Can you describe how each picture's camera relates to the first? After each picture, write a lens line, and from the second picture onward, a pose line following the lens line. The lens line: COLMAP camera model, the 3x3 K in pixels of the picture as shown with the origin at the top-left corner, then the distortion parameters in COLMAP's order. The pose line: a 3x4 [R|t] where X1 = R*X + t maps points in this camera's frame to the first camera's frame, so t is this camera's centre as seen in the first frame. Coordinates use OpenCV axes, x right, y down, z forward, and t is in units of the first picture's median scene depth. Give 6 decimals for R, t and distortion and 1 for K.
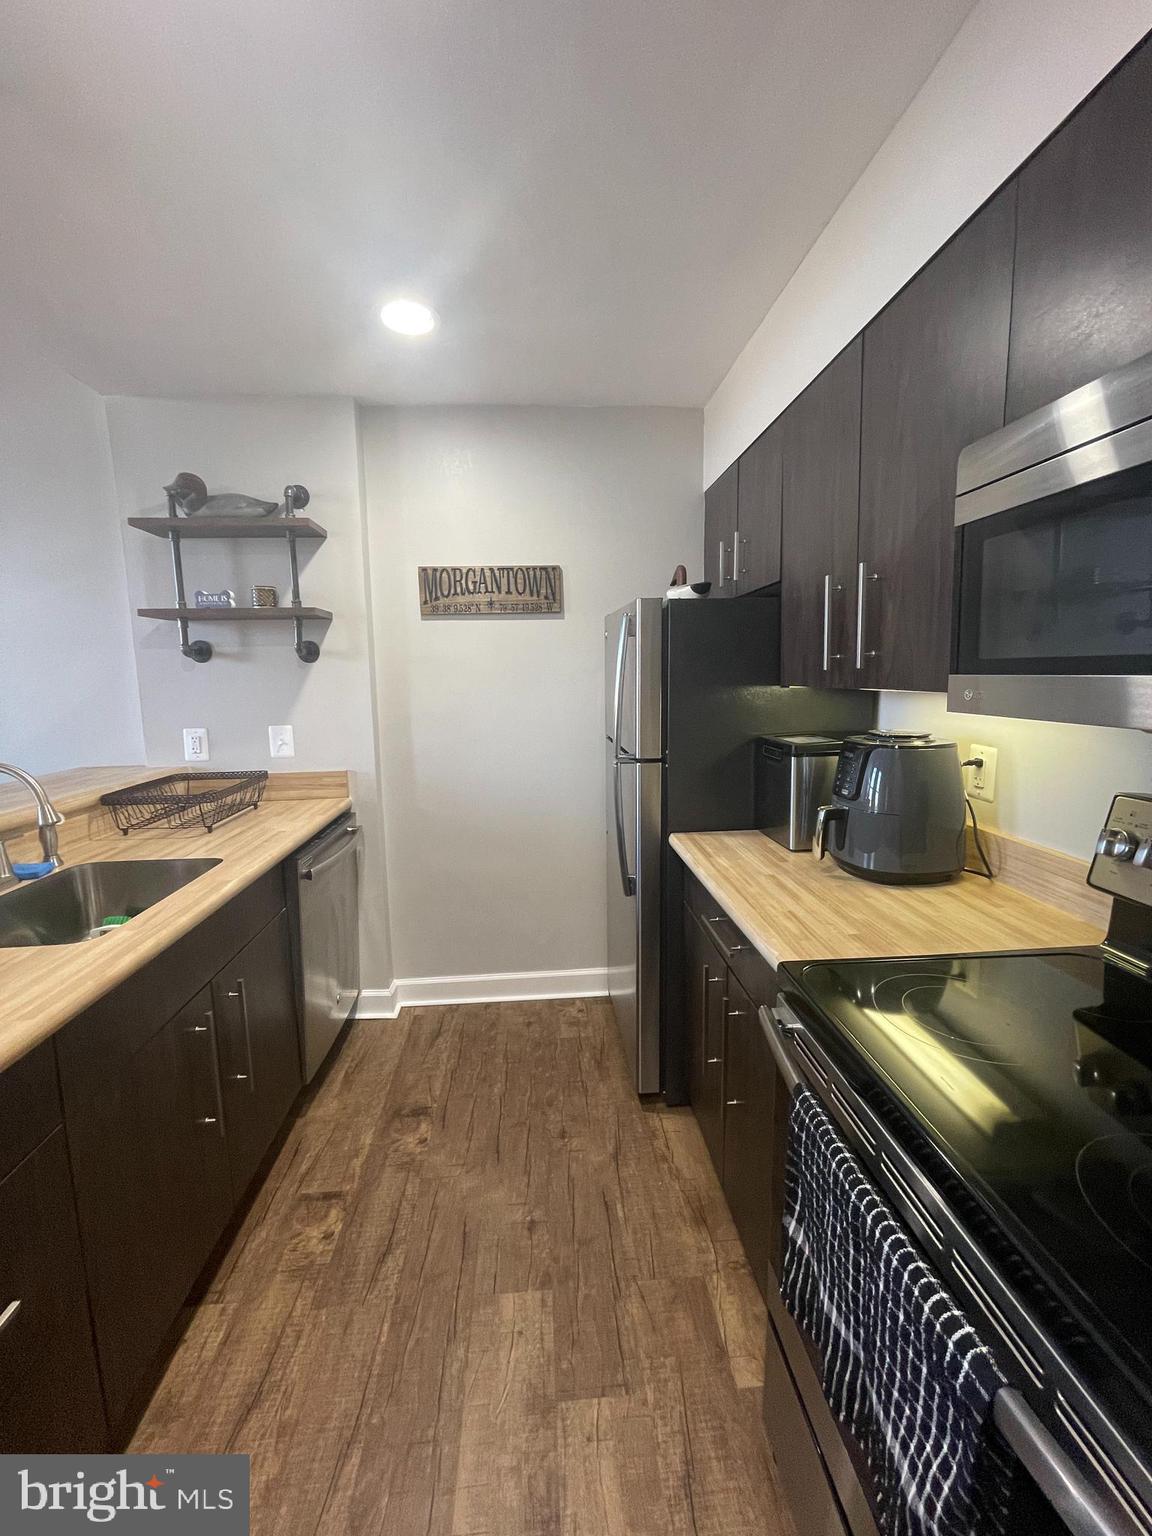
lens RADIAL K [[619.6, 0, 574.9], [0, 619.6, 758.5], [0, 0, 1]] dist [-0.004513, 0.003682]
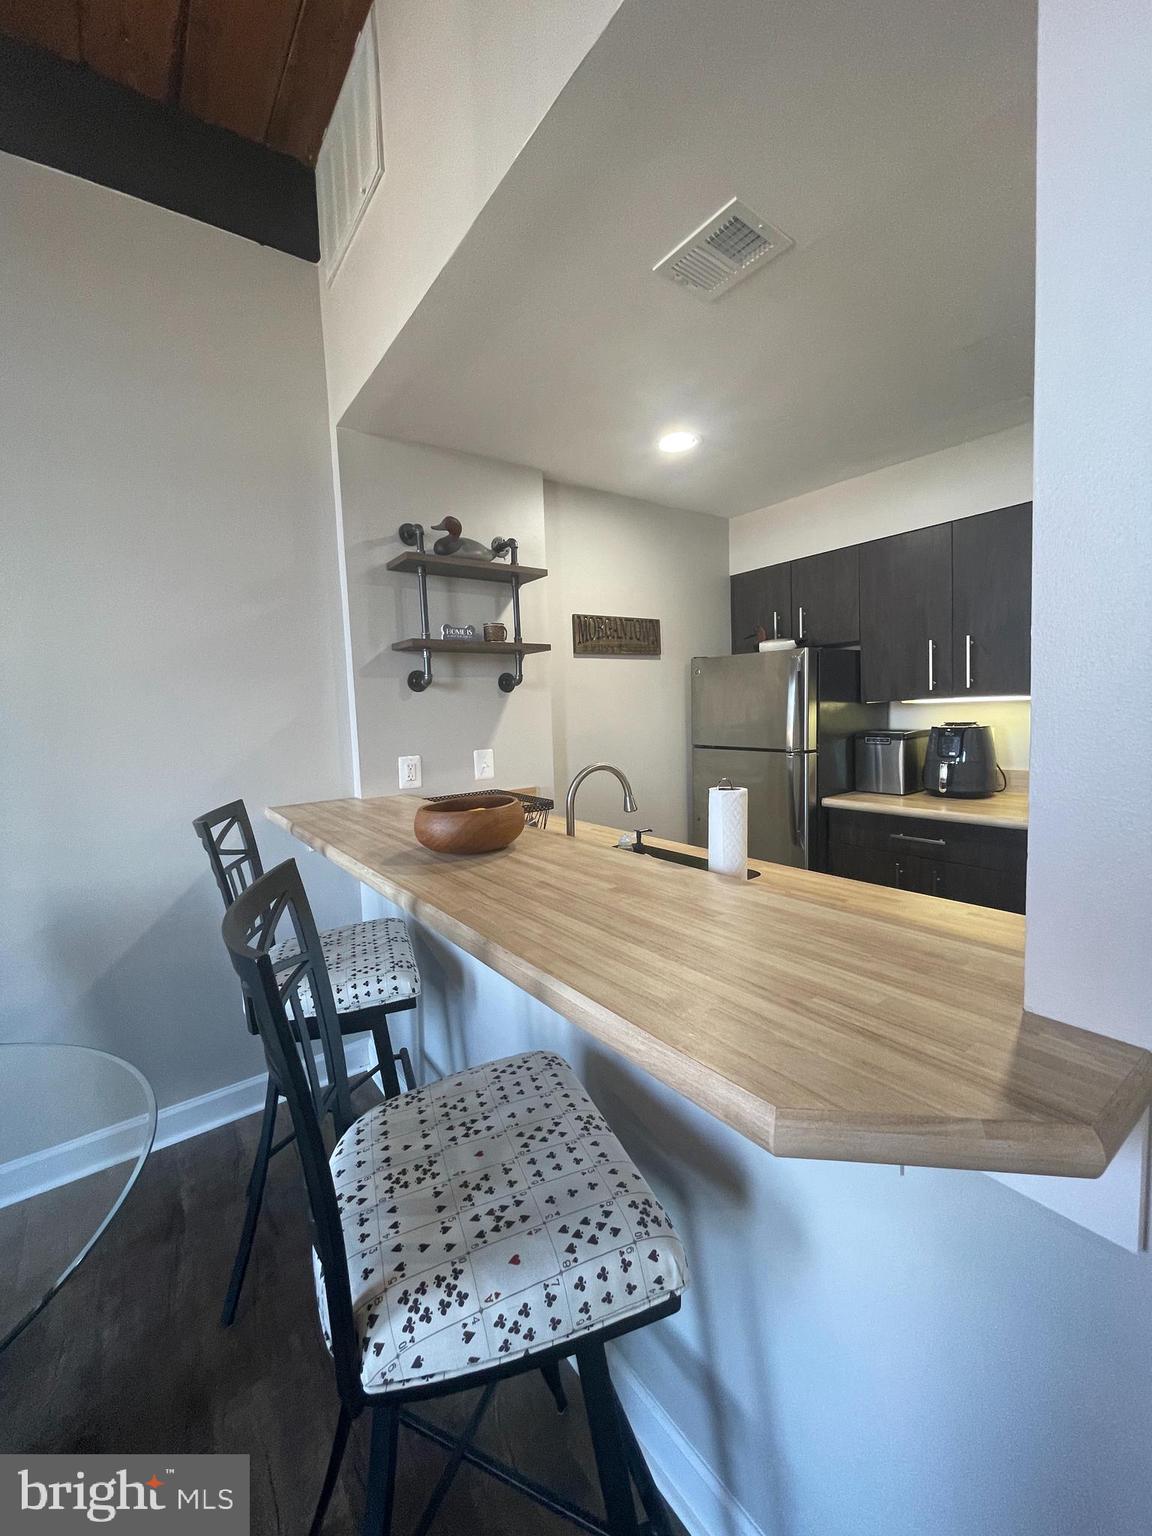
lens RADIAL K [[623.6, 0, 571.8], [0, 623.6, 750.1], [0, 0, 1]] dist [0.010422, 0.000100]
pose [[0.849251, -0.050671, 0.525552, -0.978978], [0.098680, 0.993078, -0.063711, 0.033990], [-0.518686, 0.105968, 0.848372, -0.004073]]
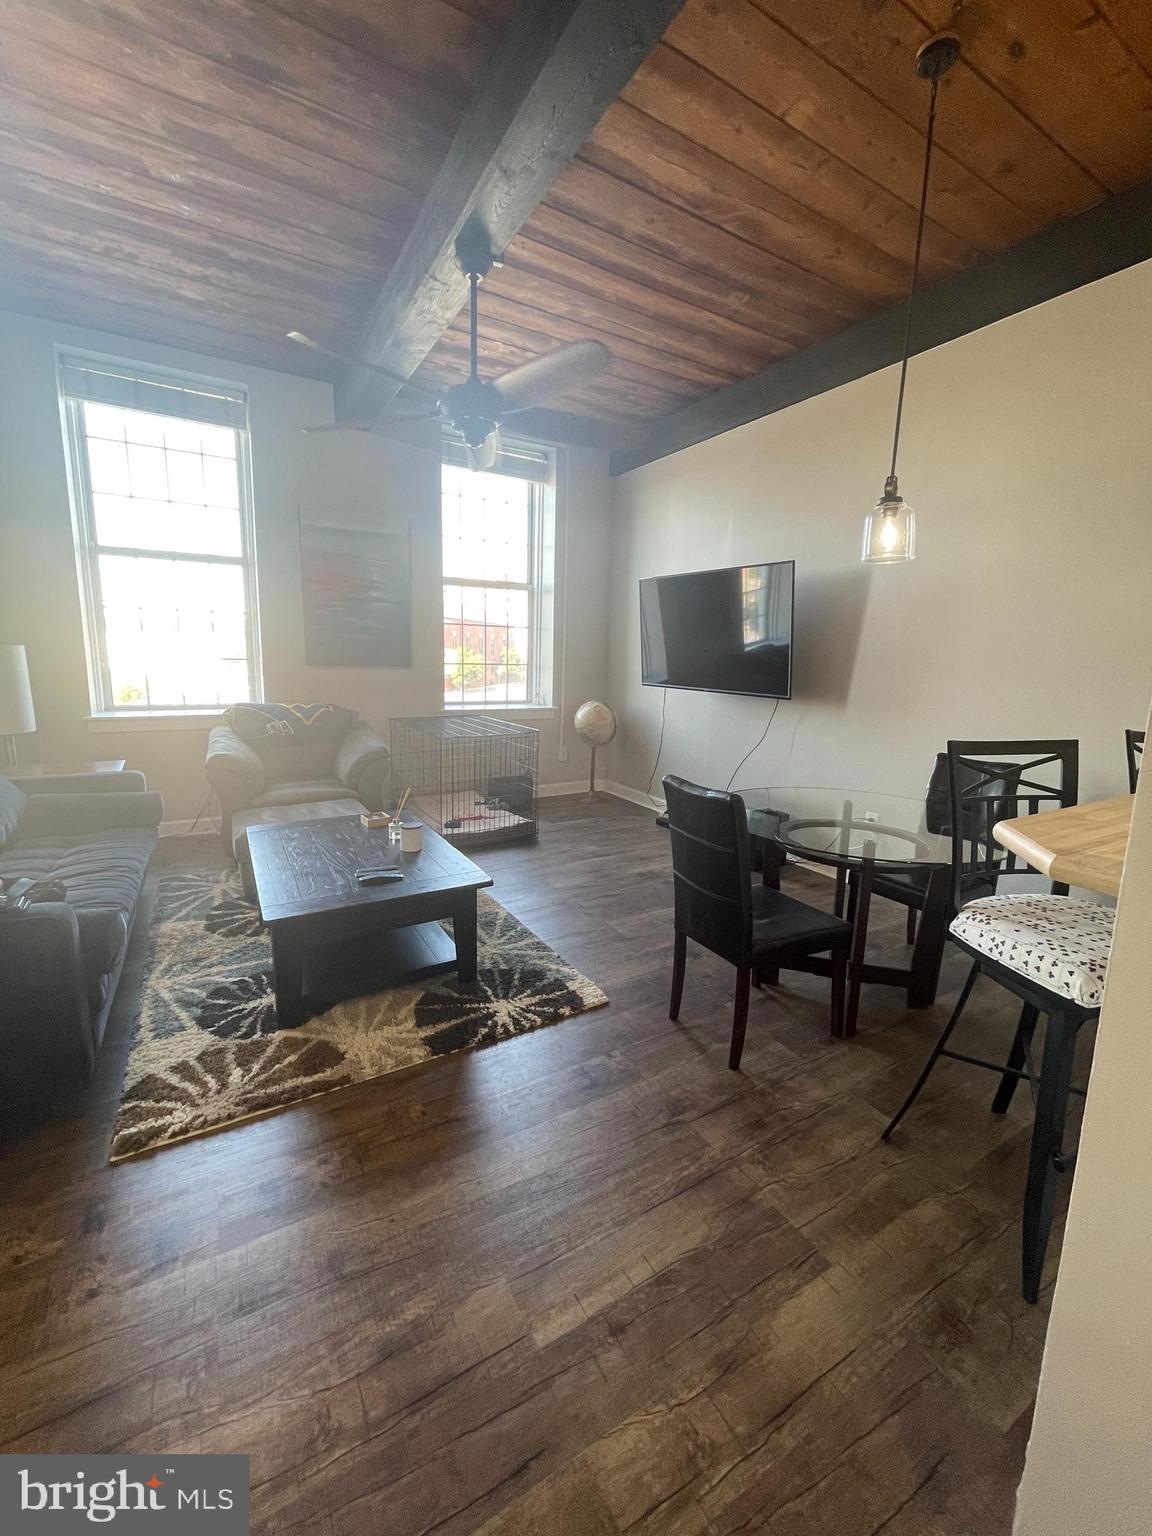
lens RADIAL K [[619.6, 0, 574.9], [0, 619.6, 758.5], [0, 0, 1]] dist [-0.004513, 0.003682]
pose [[0.436205, 0.178570, -0.881951, -0.516231], [-0.162851, 0.979594, 0.117795, 0.095509], [0.884988, 0.092244, 0.456384, -0.398880]]
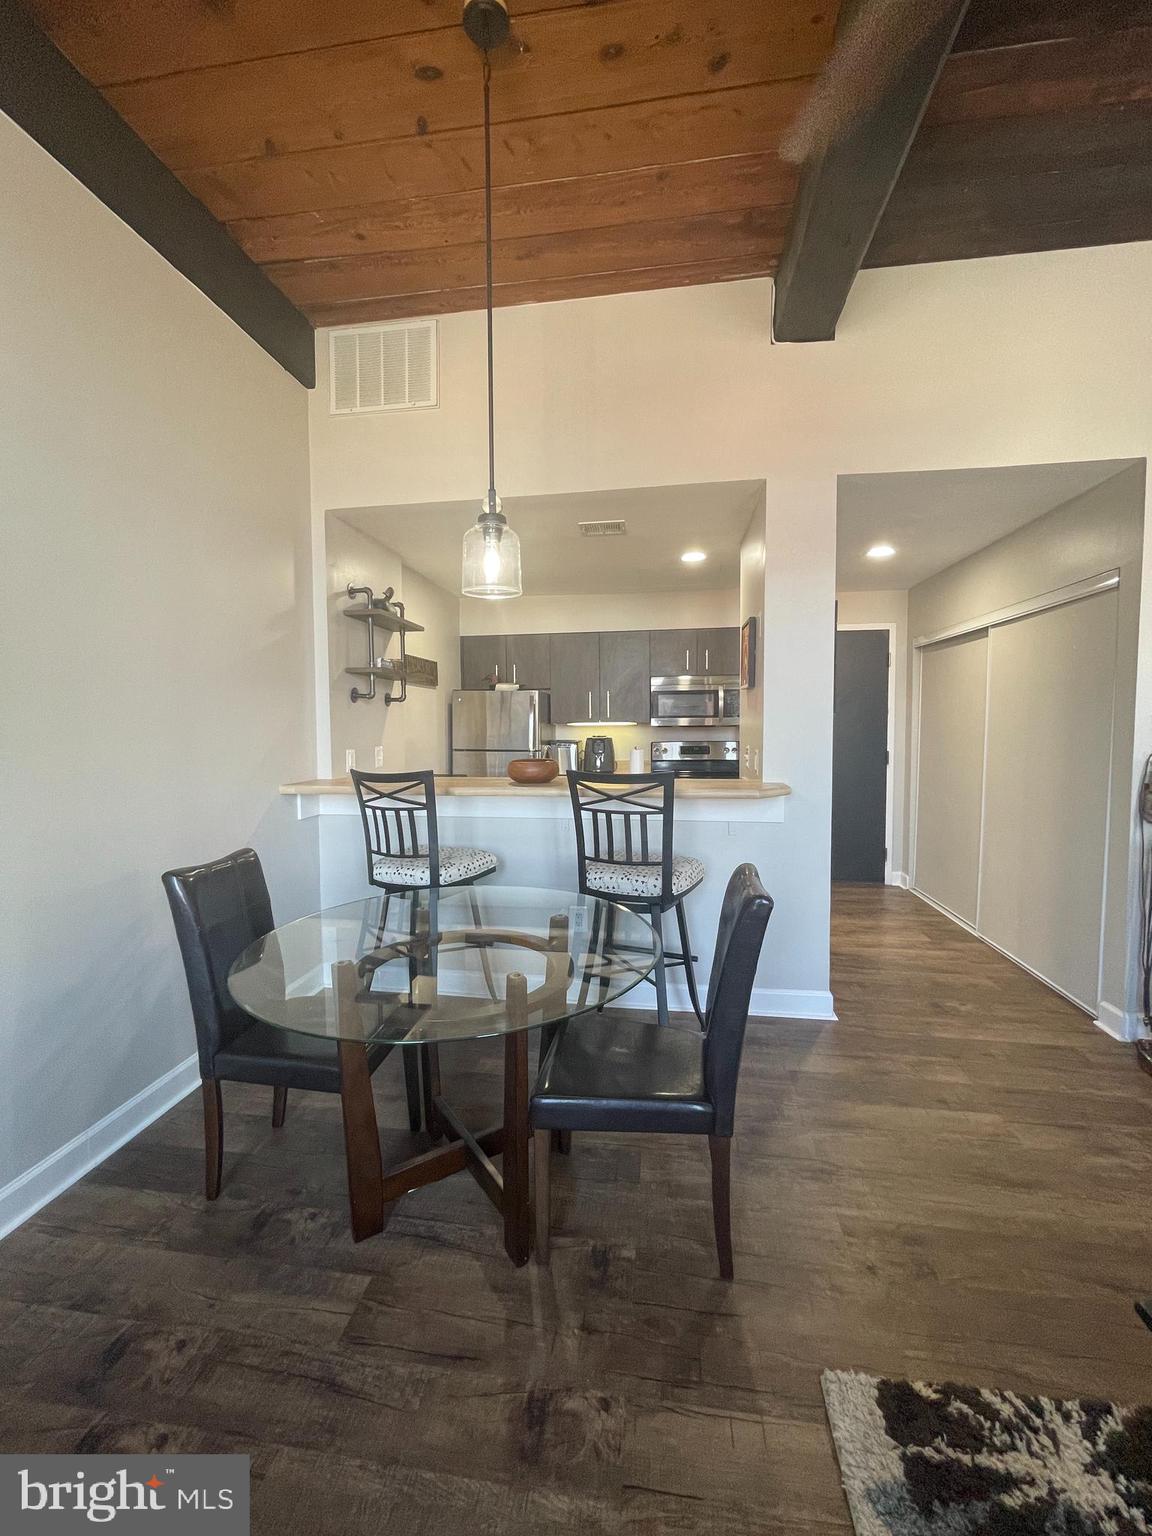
lens RADIAL K [[619.6, 0, 574.9], [0, 619.6, 758.5], [0, 0, 1]] dist [-0.004513, 0.003682]
pose [[0.226325, -0.033170, 0.973487, -1.976100], [0.140577, 0.990069, 0.001053, 0.045409], [-0.963854, 0.136611, 0.228740, 0.206526]]
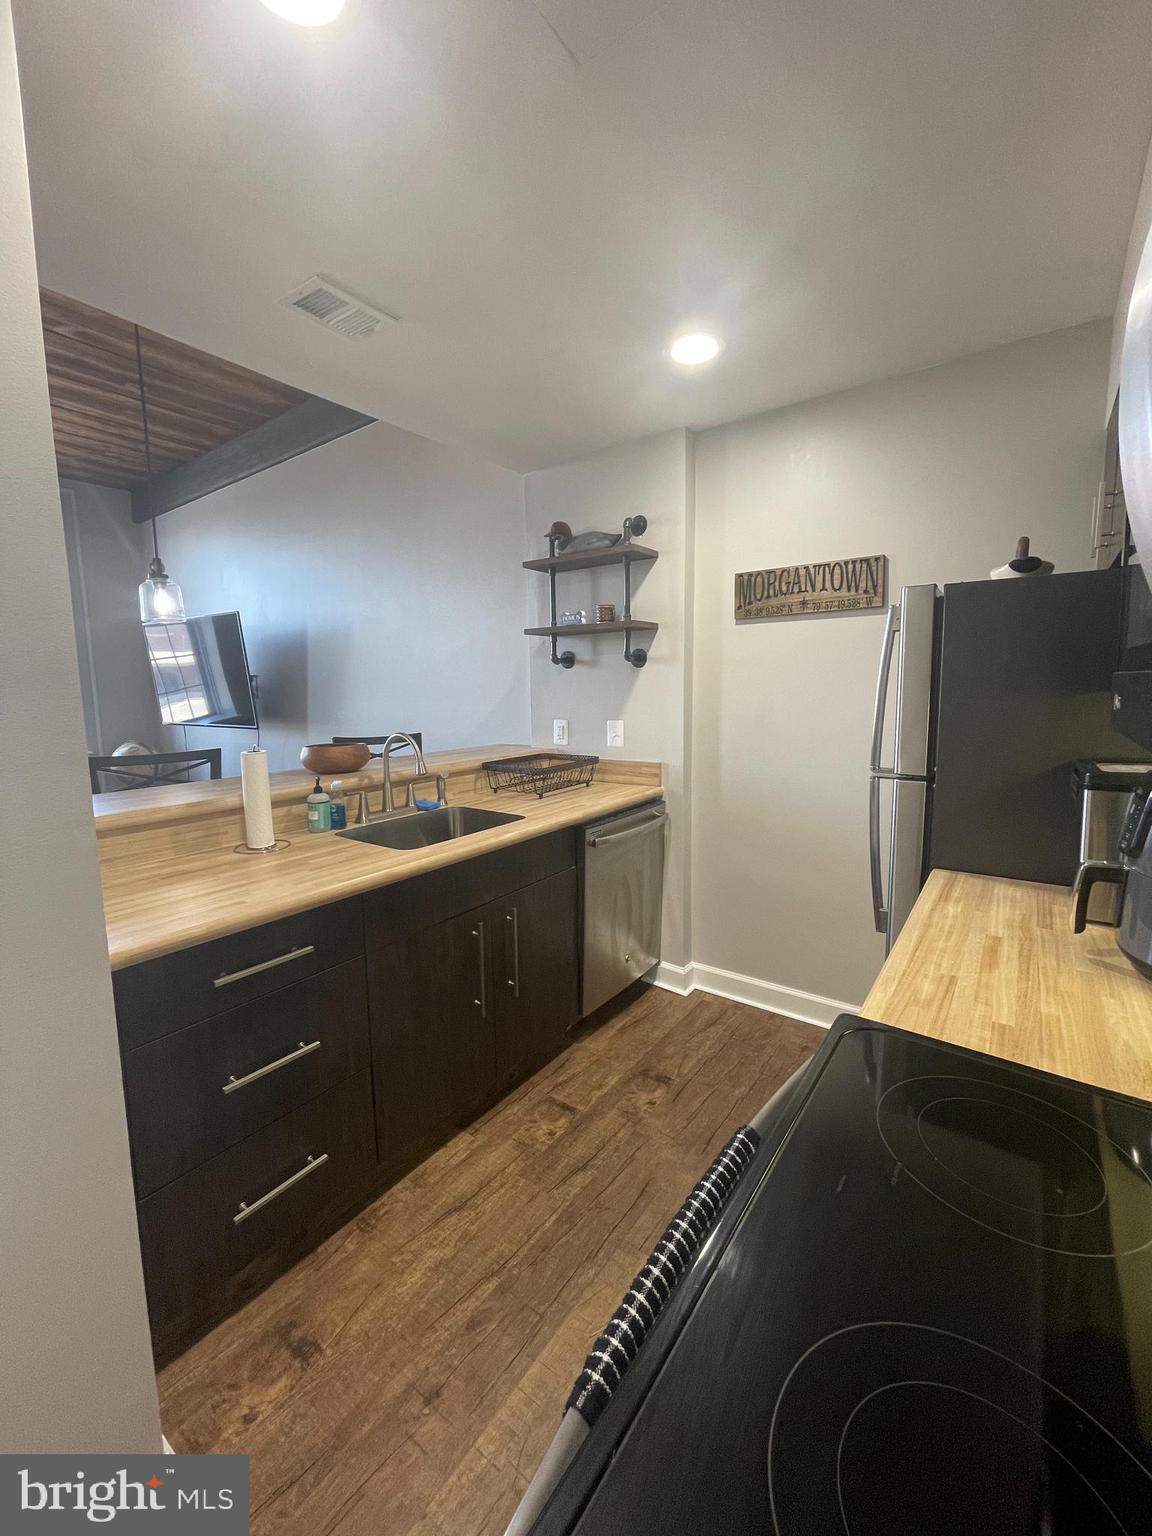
lens RADIAL K [[617.0, 0, 576.3], [0, 617.0, 760.3], [0, 0, 1]] dist [0.011615, -0.017338]
pose [[0.757988, 0.083984, -0.646839, 0.260779], [-0.086818, 0.995843, 0.027561, -0.002852], [0.646465, 0.035266, 0.762128, 0.050096]]
